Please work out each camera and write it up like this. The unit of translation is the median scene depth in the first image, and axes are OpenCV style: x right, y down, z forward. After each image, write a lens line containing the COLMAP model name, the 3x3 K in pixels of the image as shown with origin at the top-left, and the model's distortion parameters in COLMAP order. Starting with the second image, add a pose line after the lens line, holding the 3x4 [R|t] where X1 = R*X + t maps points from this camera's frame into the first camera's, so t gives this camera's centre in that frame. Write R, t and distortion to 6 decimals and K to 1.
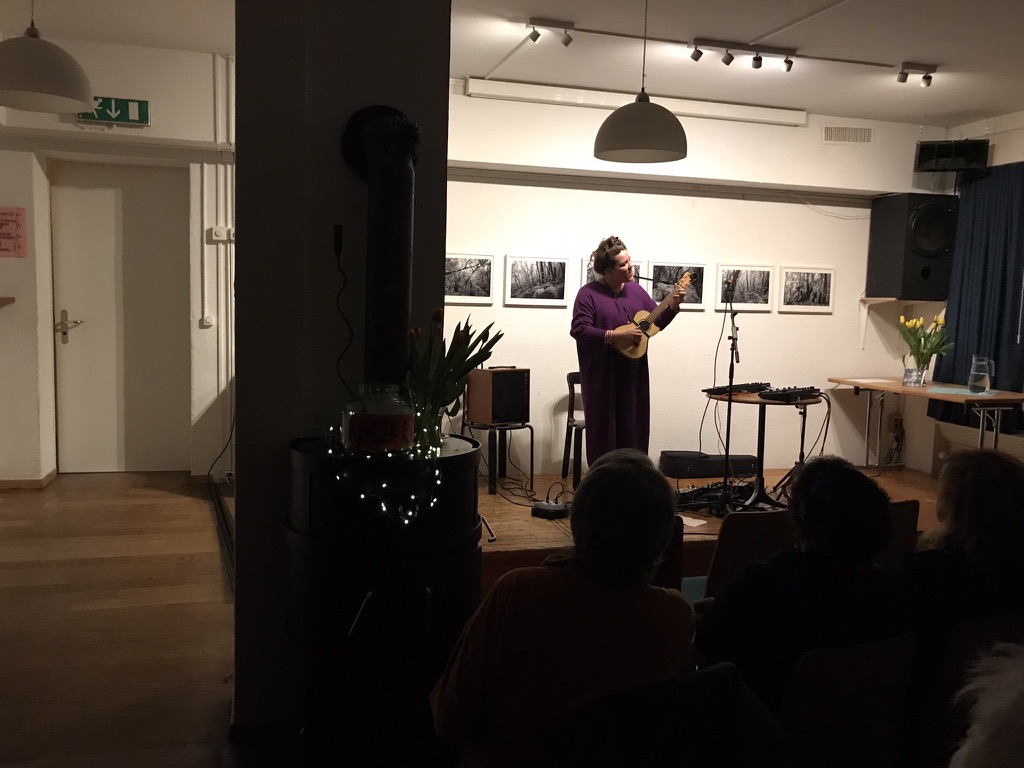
lens RADIAL K [[844.7, 0, 499.0], [0, 844.7, 383.0], [0, 0, 1]] dist [0.001479, 0.012387]
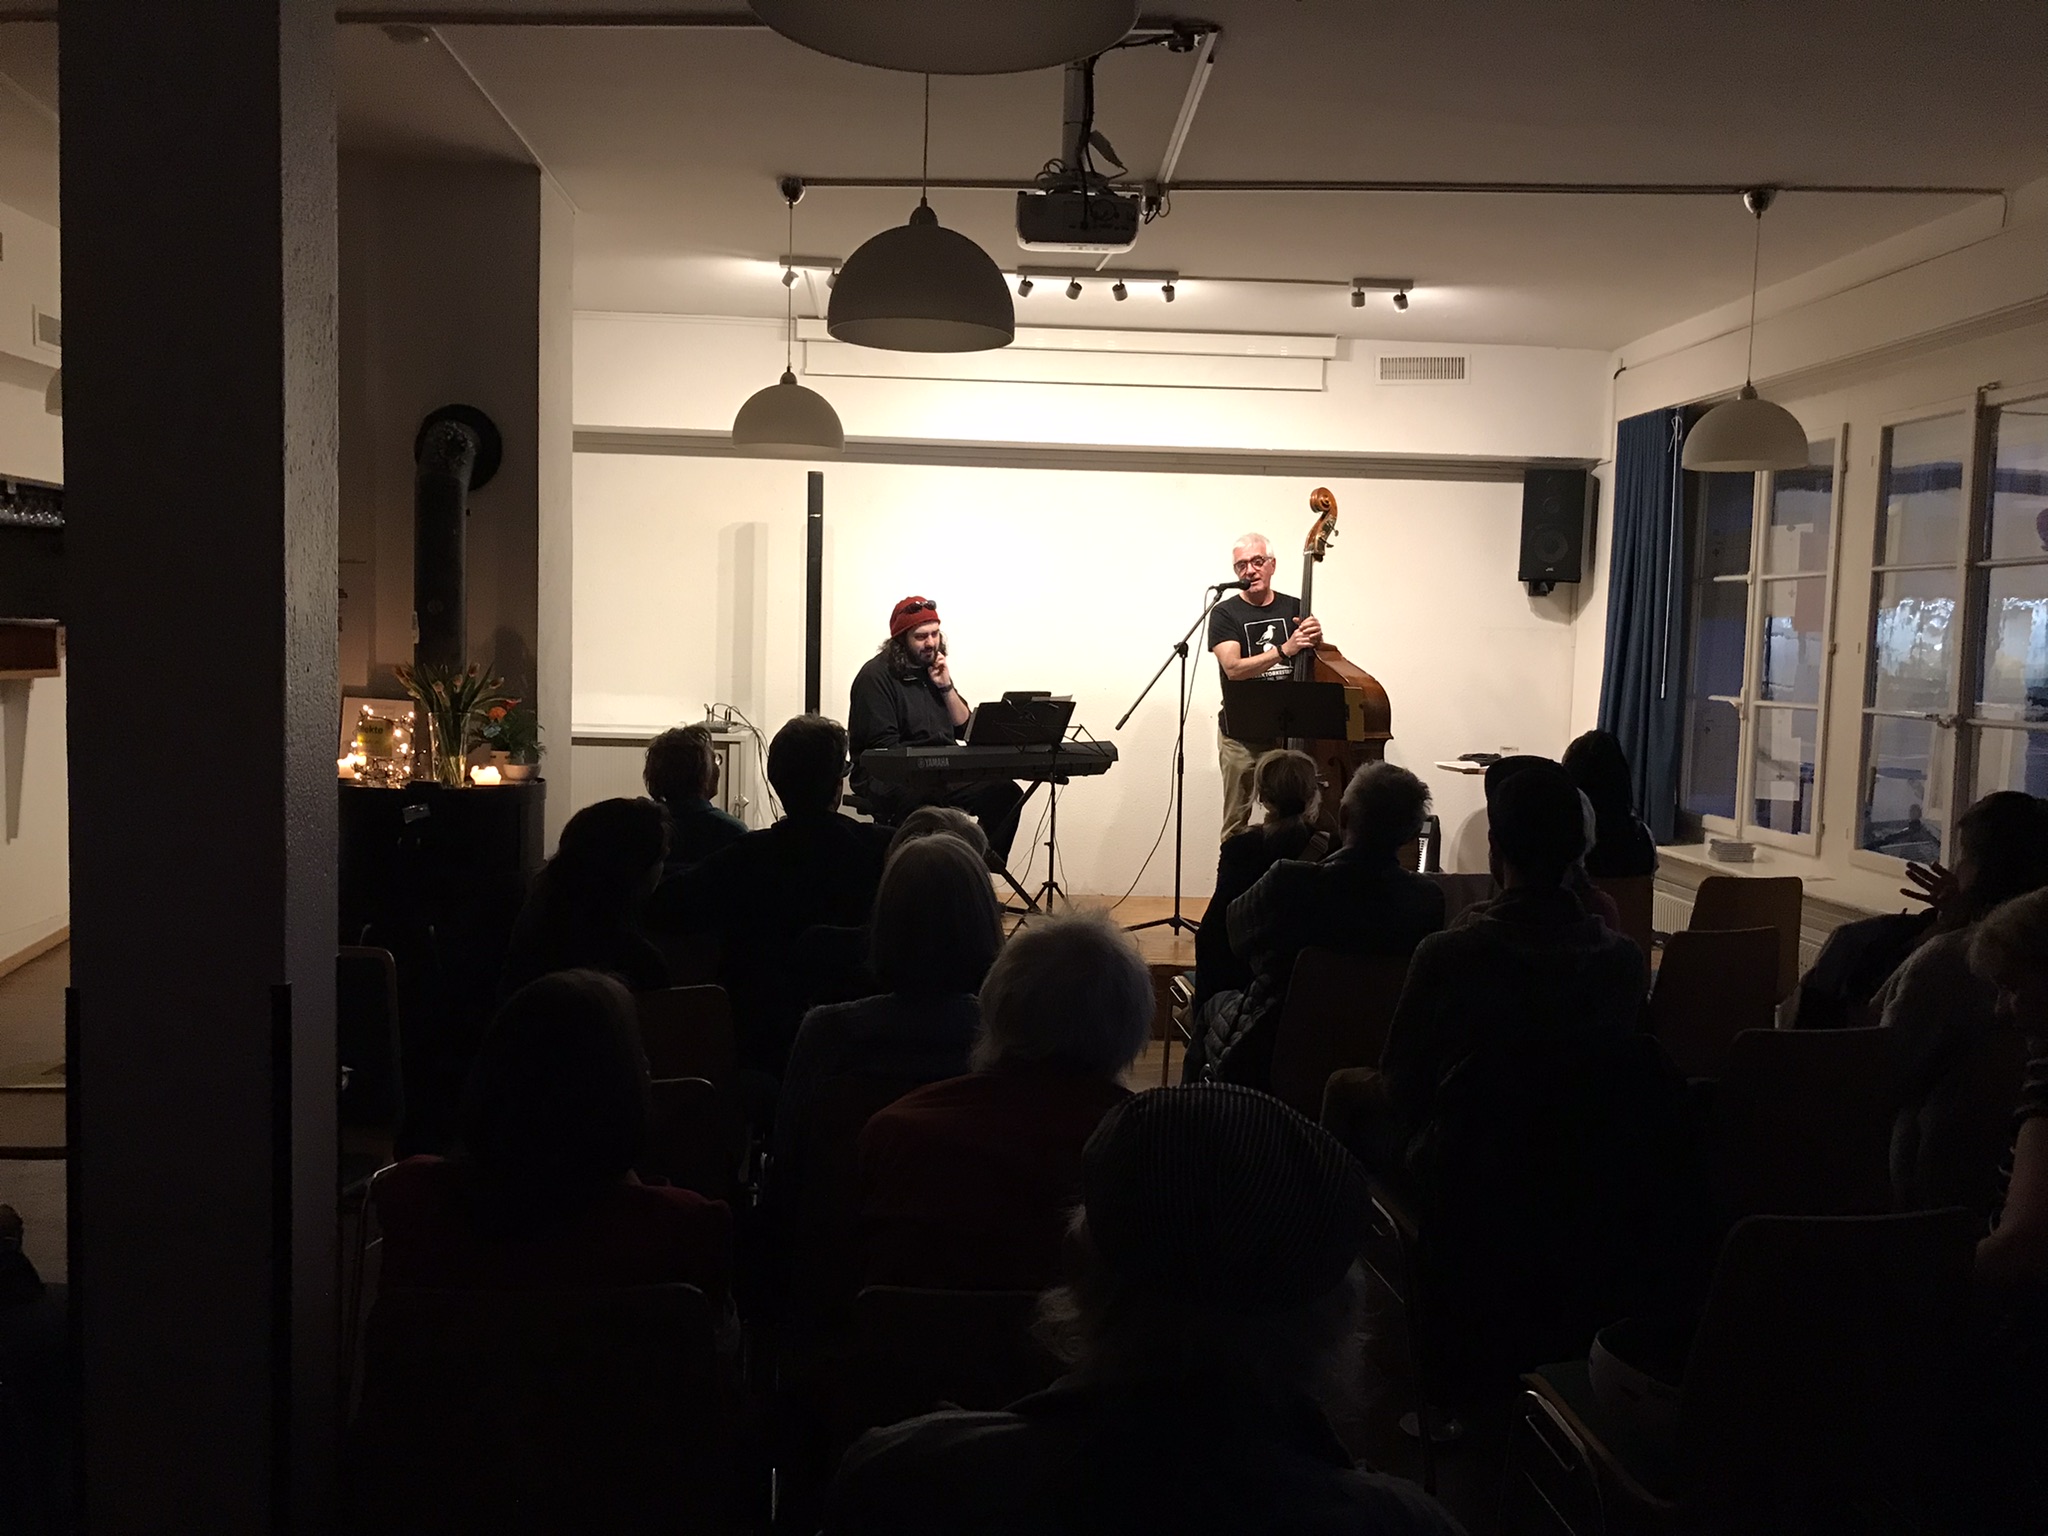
lens RADIAL K [[1675.8, 0, 1009.8], [0, 1675.8, 761.2], [0, 0, 1]] dist [-0.036573, 0.087850]
pose [[0.977637, 0.010795, -0.210020, 0.438800], [-0.017169, 0.999445, -0.028553, 0.046826], [0.209596, 0.031520, 0.977280, -0.318944]]
